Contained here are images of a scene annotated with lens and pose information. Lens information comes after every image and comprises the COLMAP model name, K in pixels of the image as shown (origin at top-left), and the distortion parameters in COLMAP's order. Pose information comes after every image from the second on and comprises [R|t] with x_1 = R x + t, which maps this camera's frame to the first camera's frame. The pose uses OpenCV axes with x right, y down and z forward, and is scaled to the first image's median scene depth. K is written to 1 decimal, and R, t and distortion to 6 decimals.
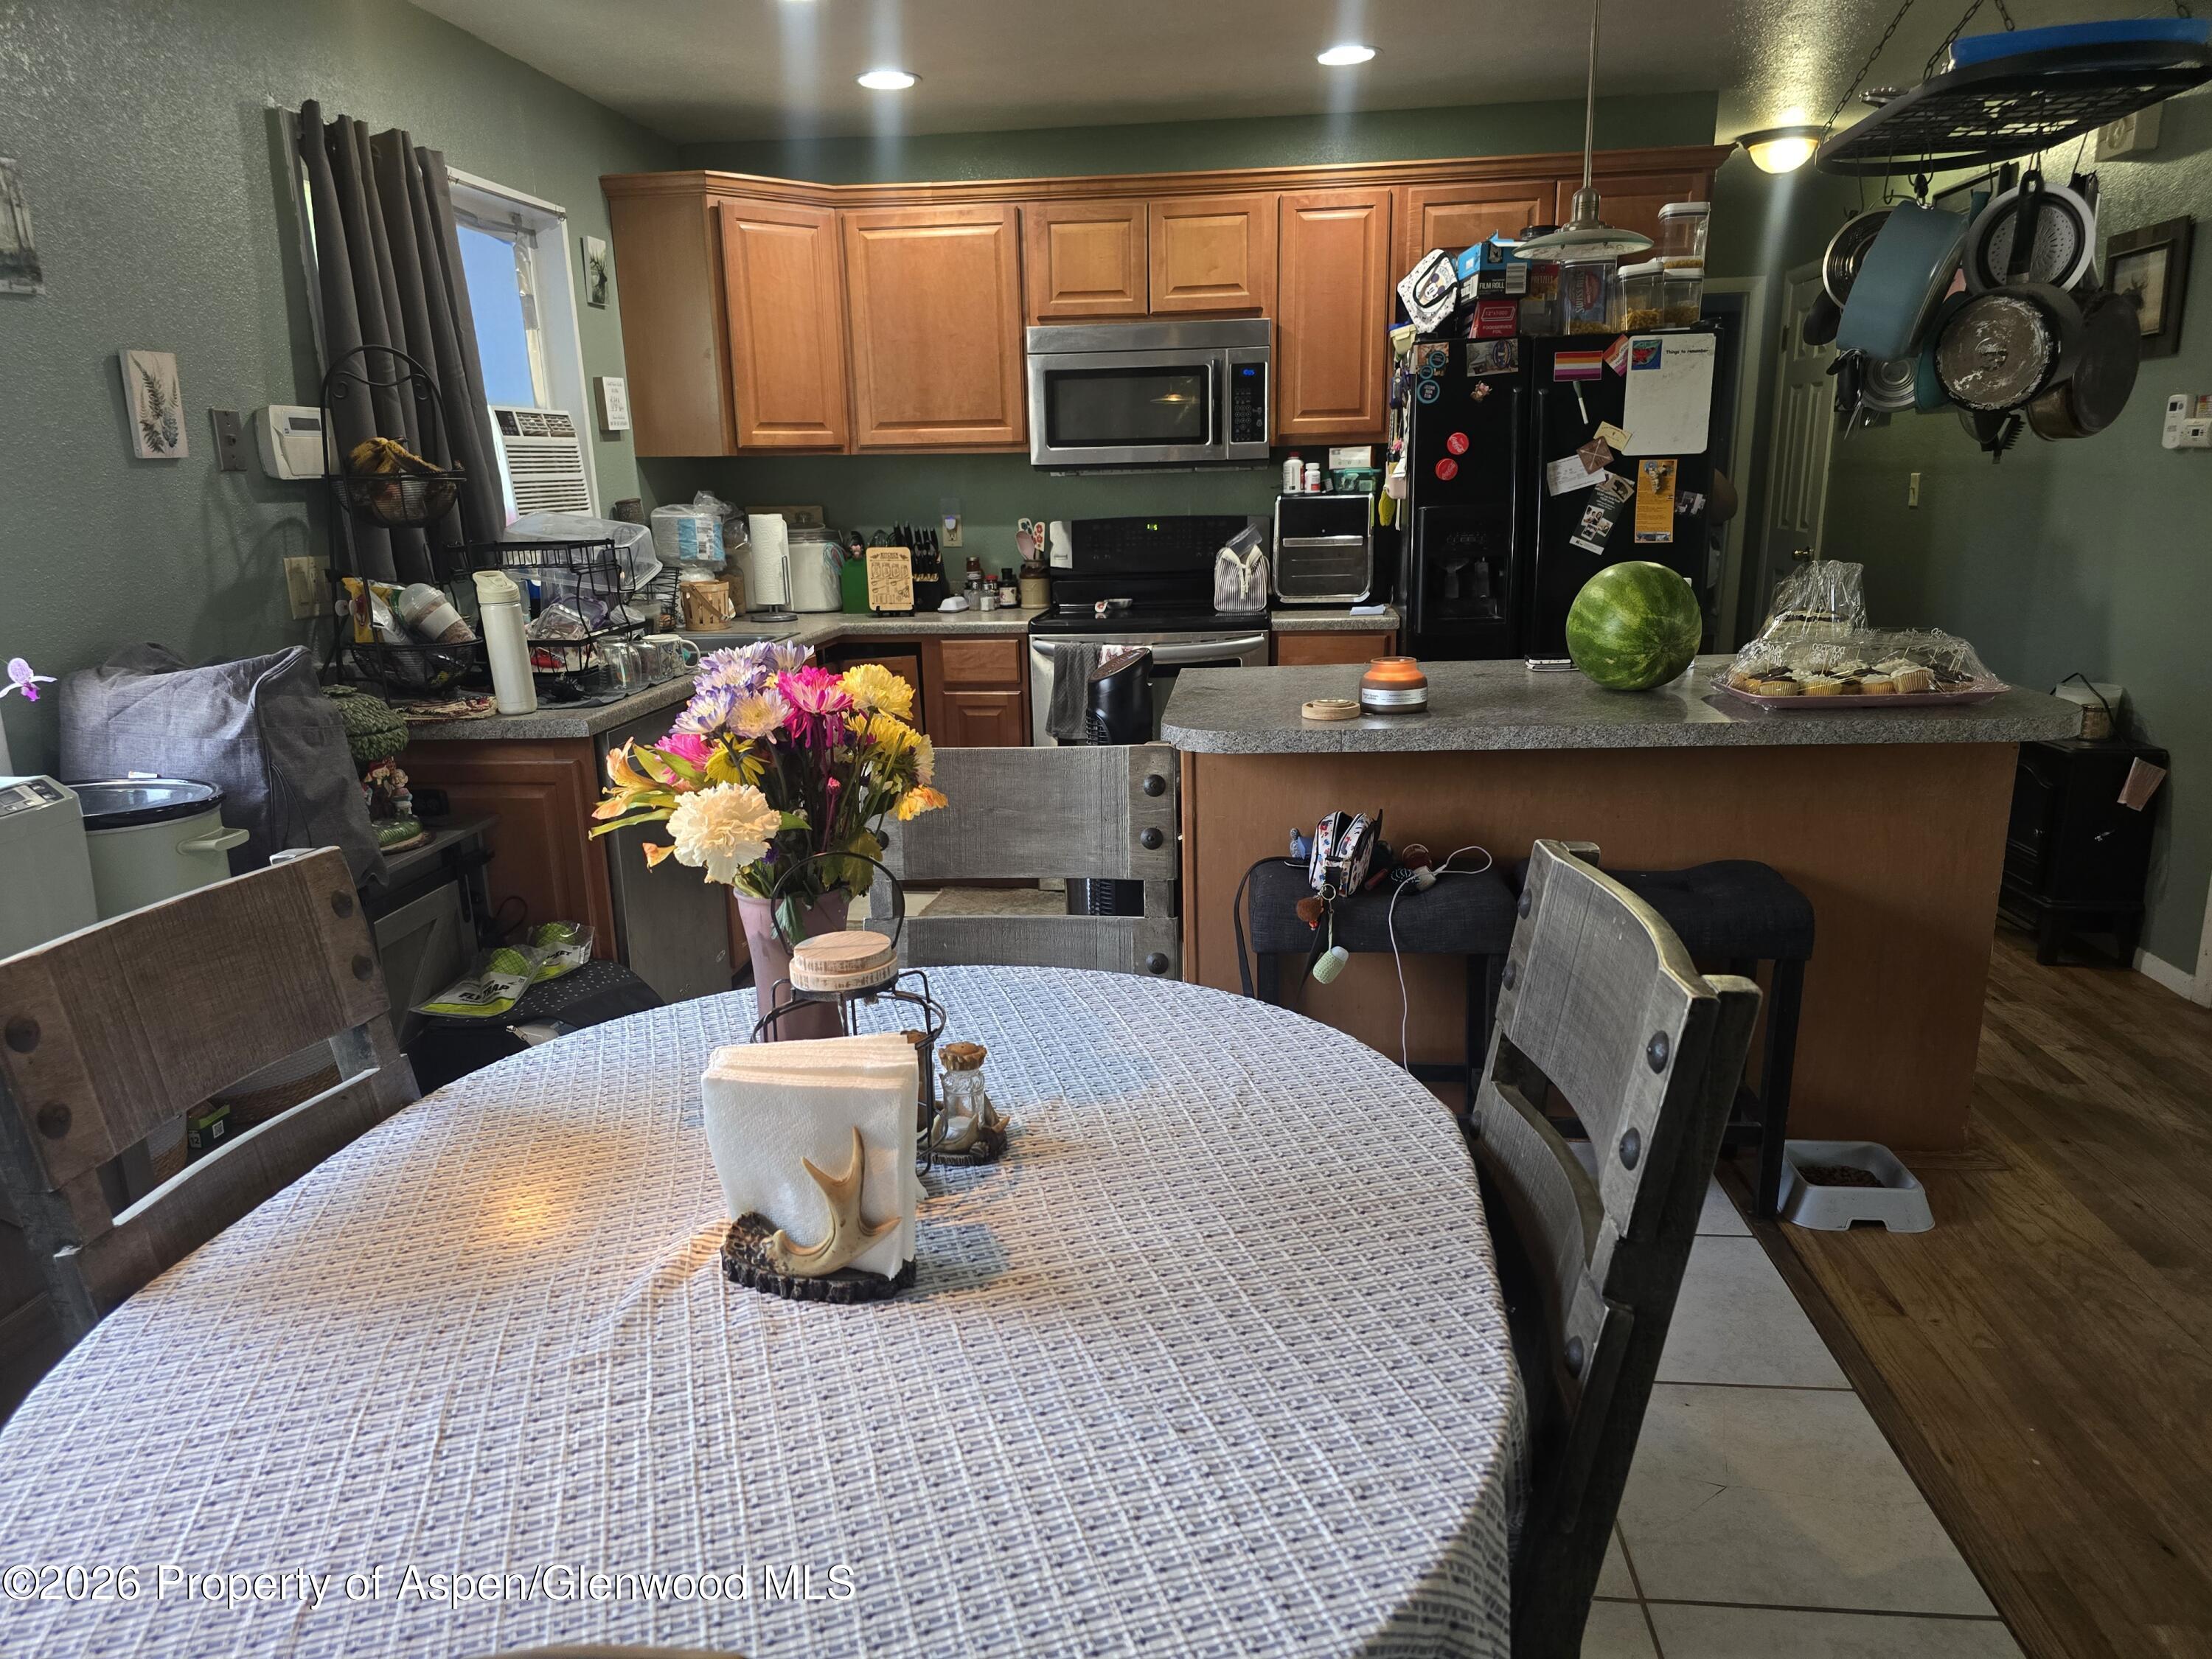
lens RADIAL K [[1506.5, 0, 1097.5], [0, 1506.5, 853.9], [0, 0, 1]] dist [0.057203, -0.031963]
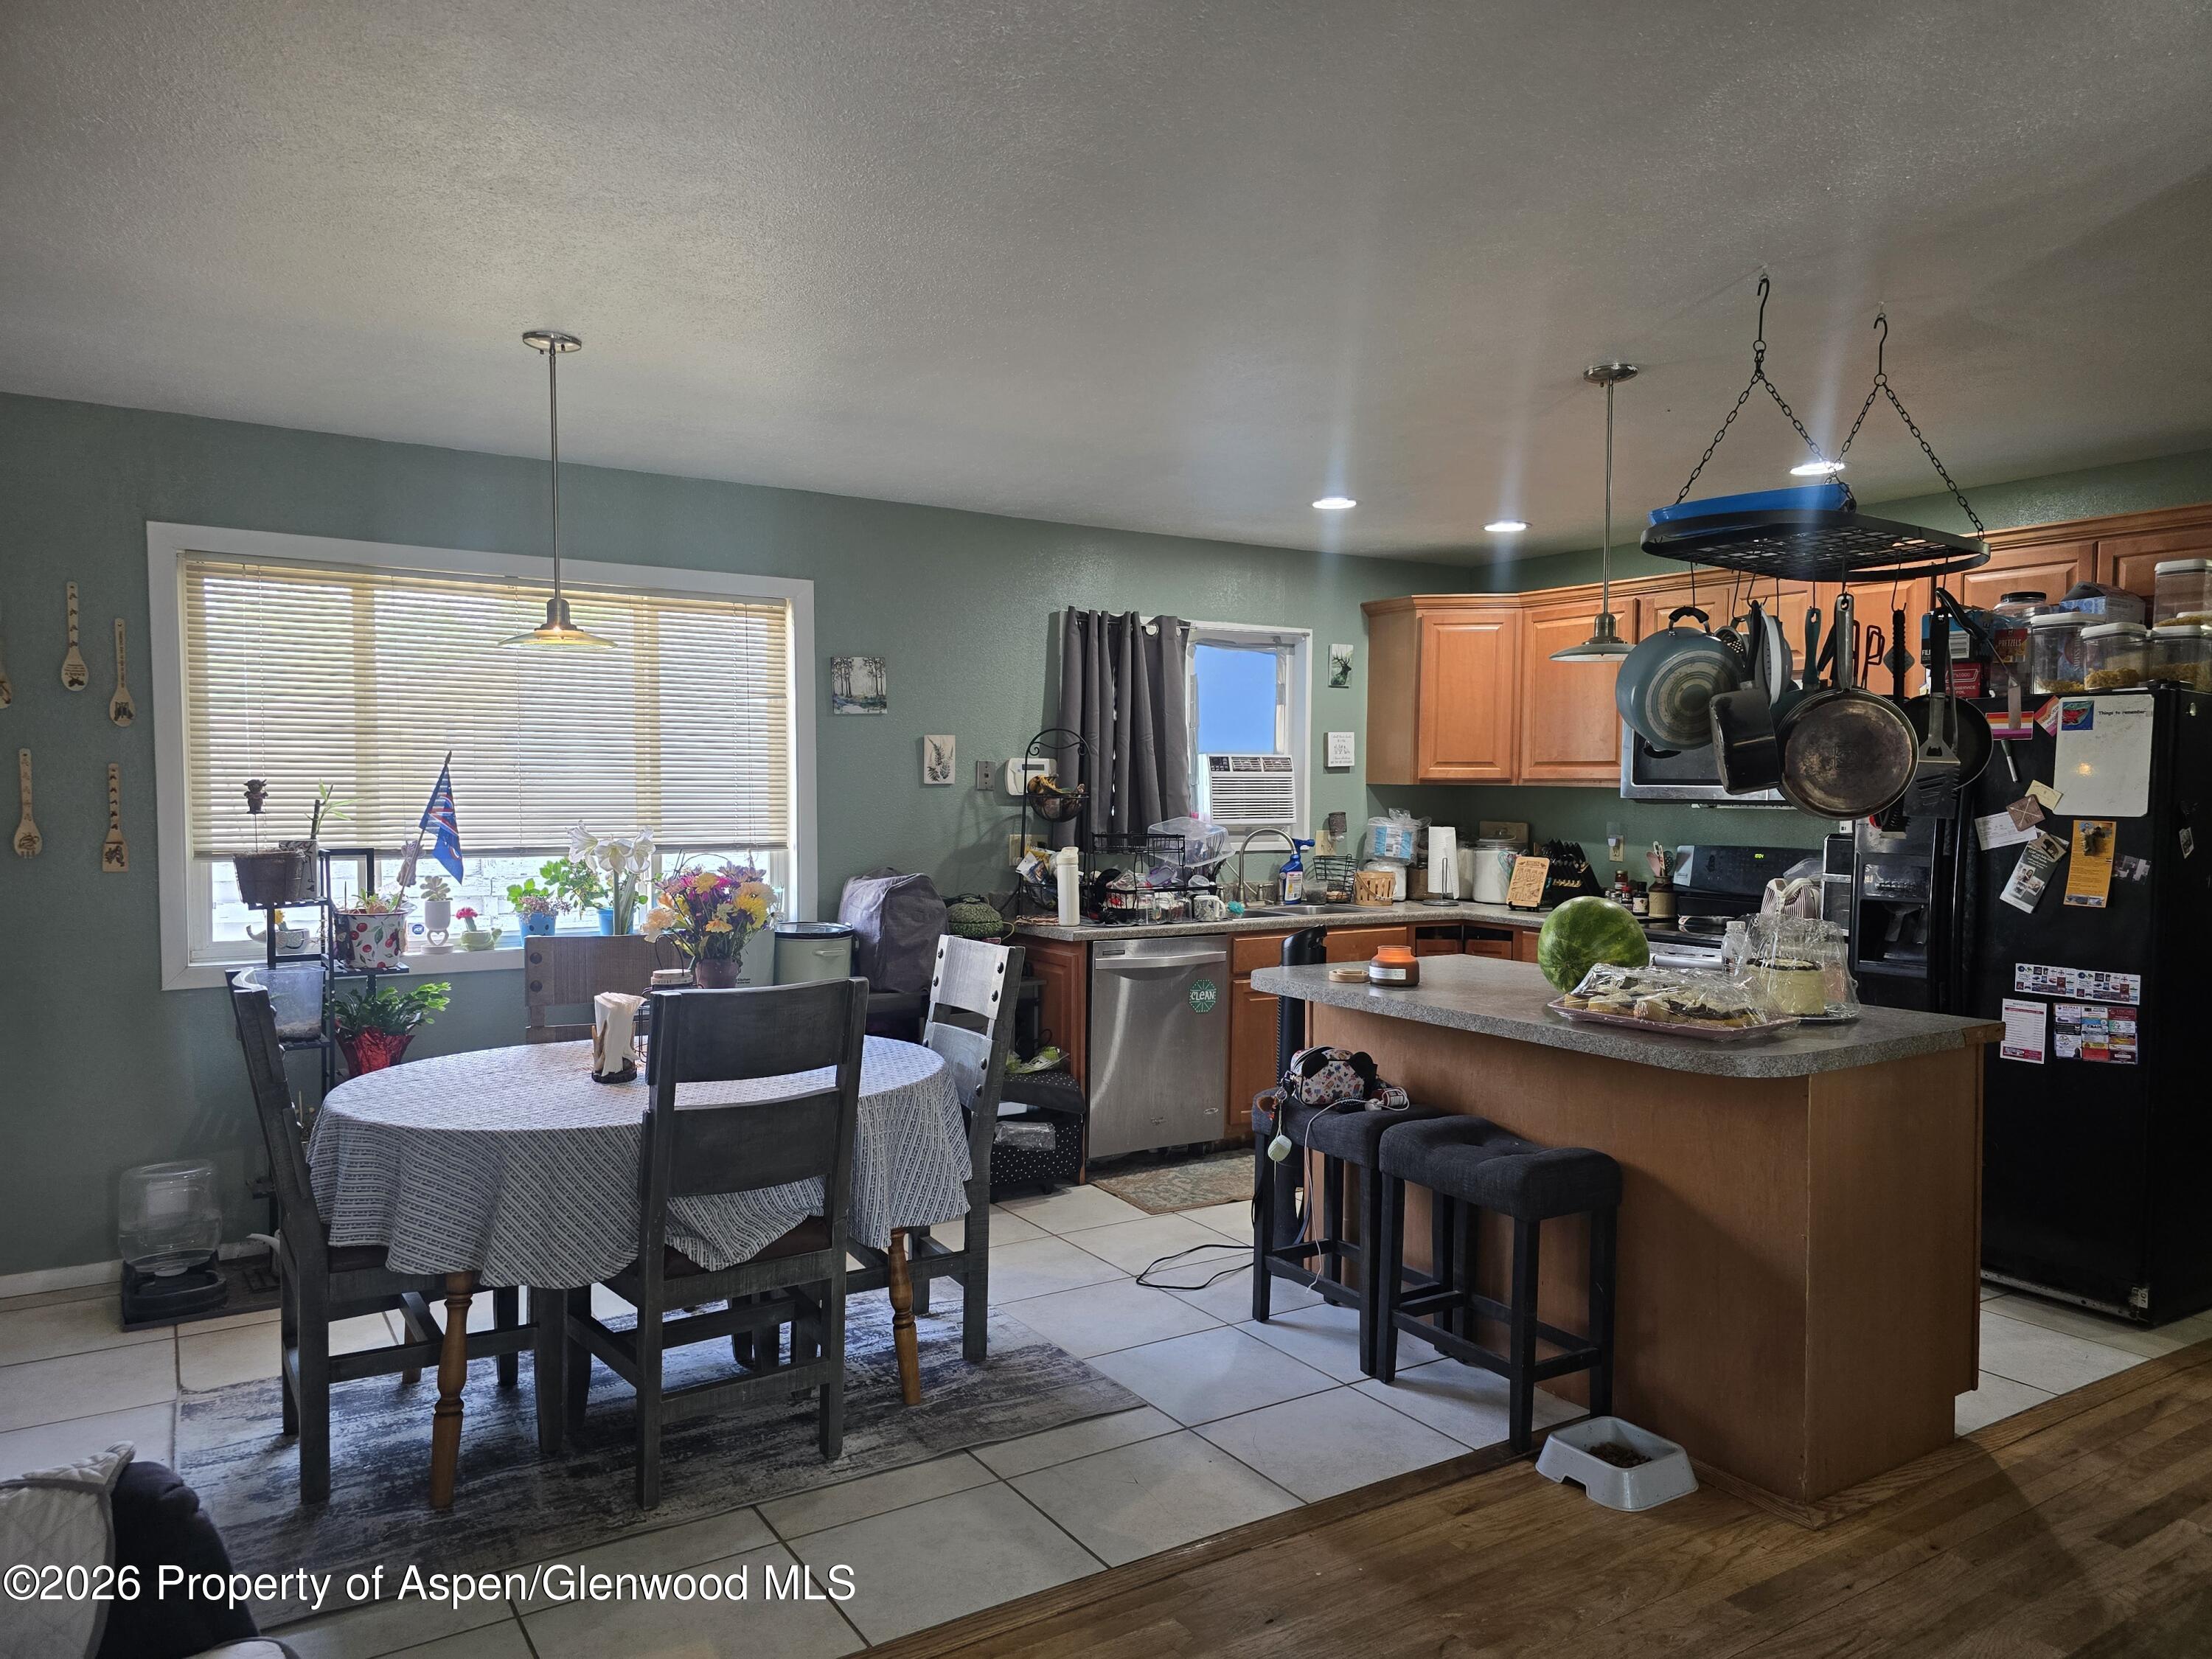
lens RADIAL K [[1478.7, 0, 1121.1], [0, 1478.7, 845.8], [0, 0, 1]] dist [0.059694, -0.055261]
pose [[0.624555, 0.063138, -0.778425, 0.661491], [-0.216935, 0.971528, -0.095254, -0.022083], [0.750247, 0.228359, 0.620469, -0.026579]]
